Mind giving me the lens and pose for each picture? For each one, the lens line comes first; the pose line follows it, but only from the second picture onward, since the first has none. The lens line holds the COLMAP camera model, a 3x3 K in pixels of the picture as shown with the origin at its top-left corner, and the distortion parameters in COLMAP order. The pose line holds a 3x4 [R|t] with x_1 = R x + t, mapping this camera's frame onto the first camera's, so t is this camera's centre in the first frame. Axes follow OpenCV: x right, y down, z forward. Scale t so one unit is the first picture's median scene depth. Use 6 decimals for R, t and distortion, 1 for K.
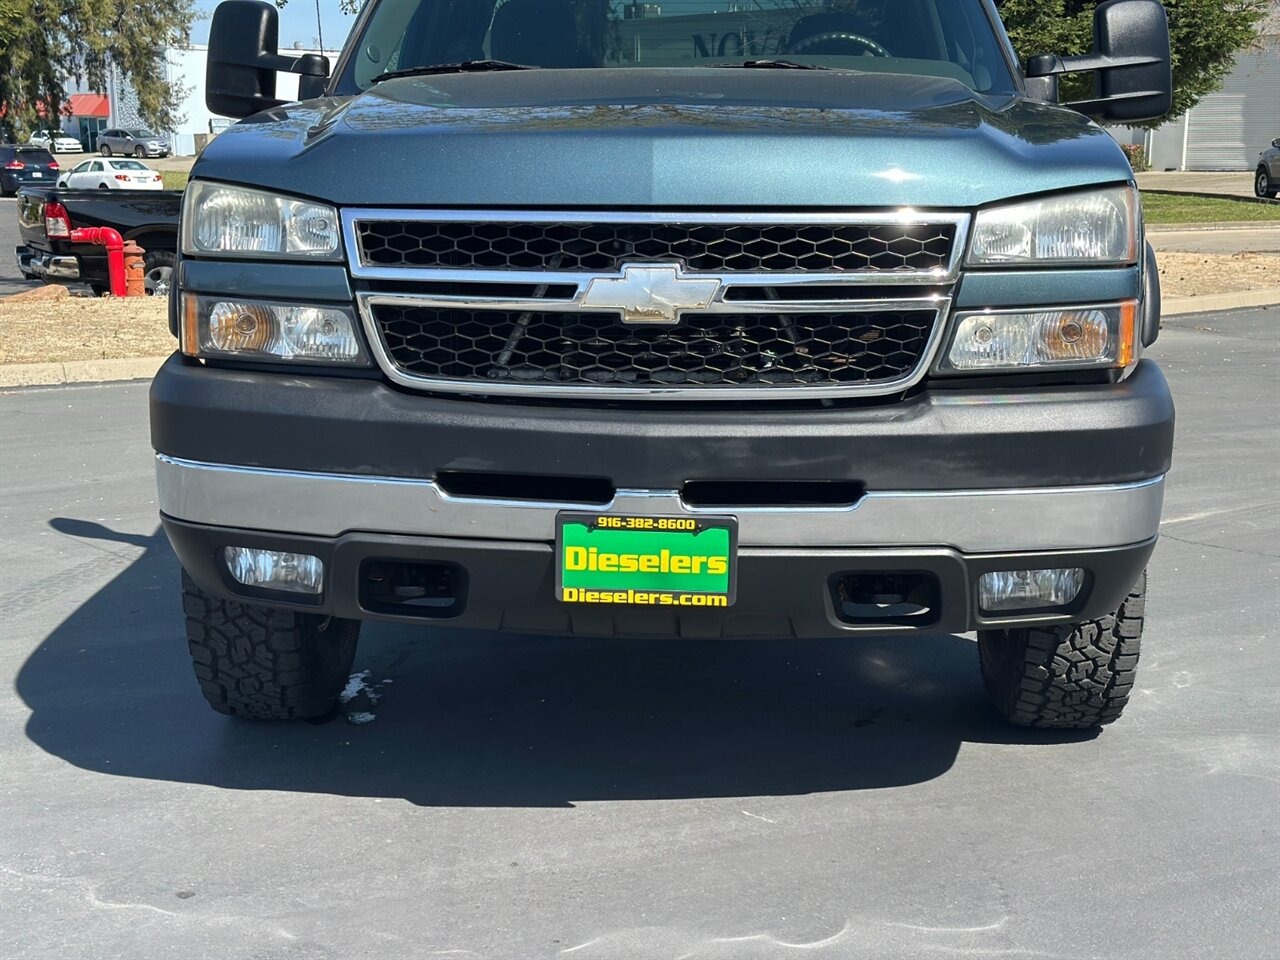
lens RADIAL K [[1780.1, 0, 635.0], [0, 1780.1, 495.4], [0, 0, 1]] dist [0.121103, 0.000000]
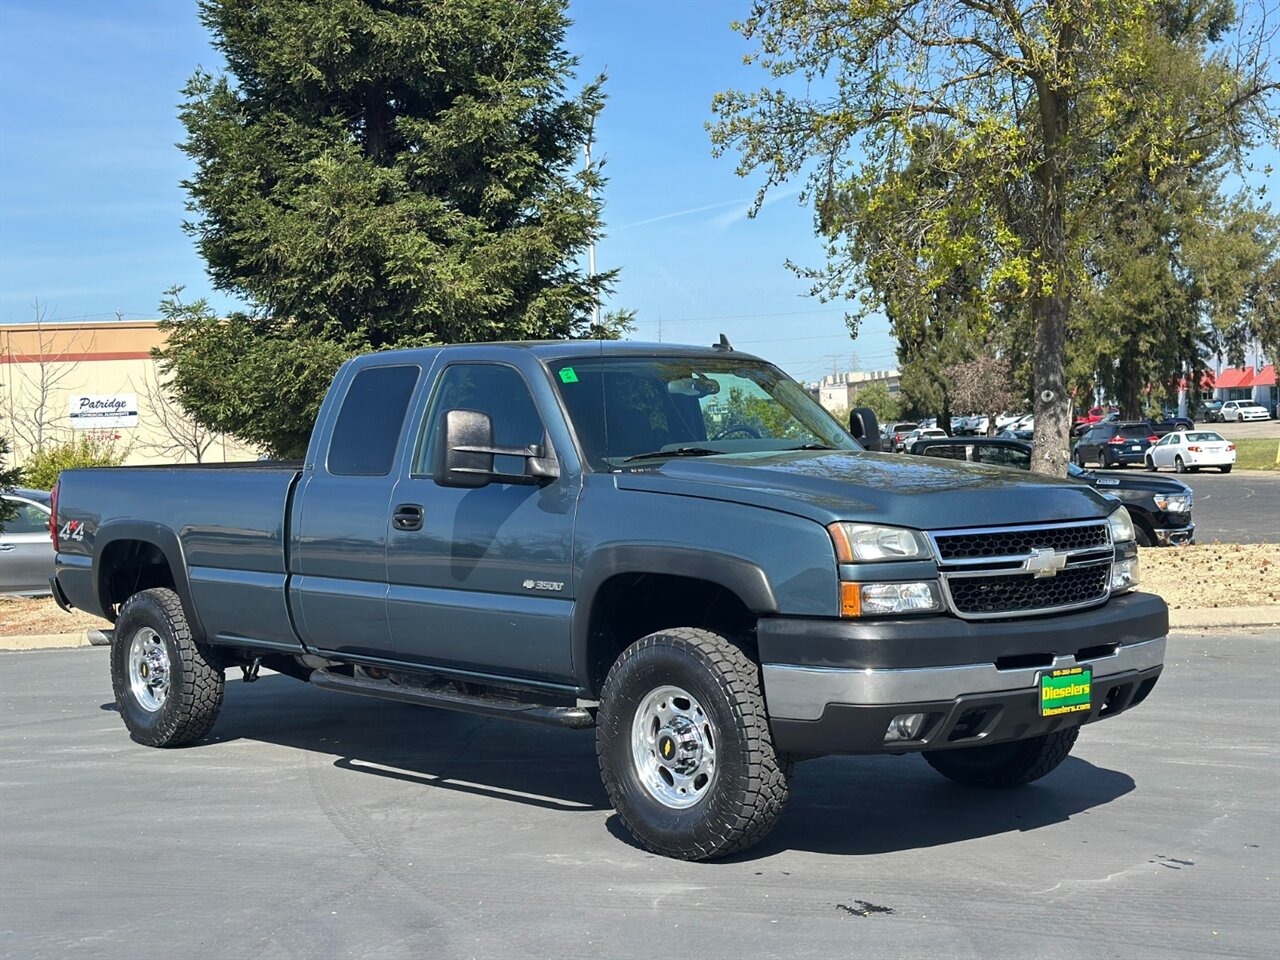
lens RADIAL K [[1780.1, 0, 650.4], [0, 1780.1, 486.5], [0, 0, 1]] dist [0.121103, 0.000000]
pose [[0.772082, -0.013245, -0.635385, 0.138318], [-0.080308, 0.989735, -0.118217, -0.004399], [0.630429, 0.142300, 0.763092, -0.000431]]
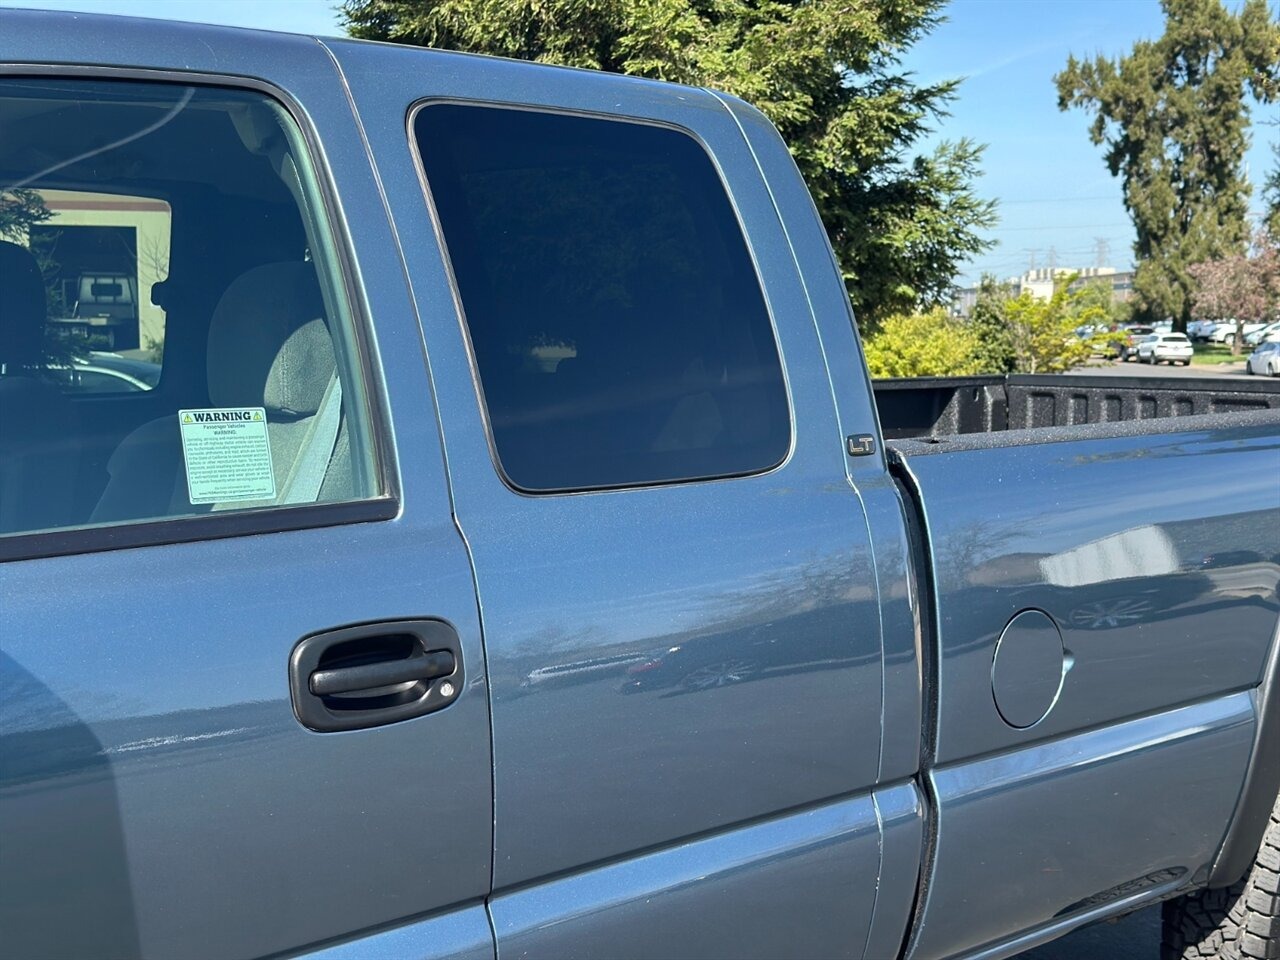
lens RADIAL K [[1780.1, 0, 638.1], [0, 1780.1, 500.8], [0, 0, 1]] dist [0.121103, 0.000000]
pose [[0.701265, 0.079833, -0.708416, 0.047866], [-0.147294, 0.988494, -0.034411, -0.020036], [0.697518, 0.128477, 0.704955, 0.073692]]
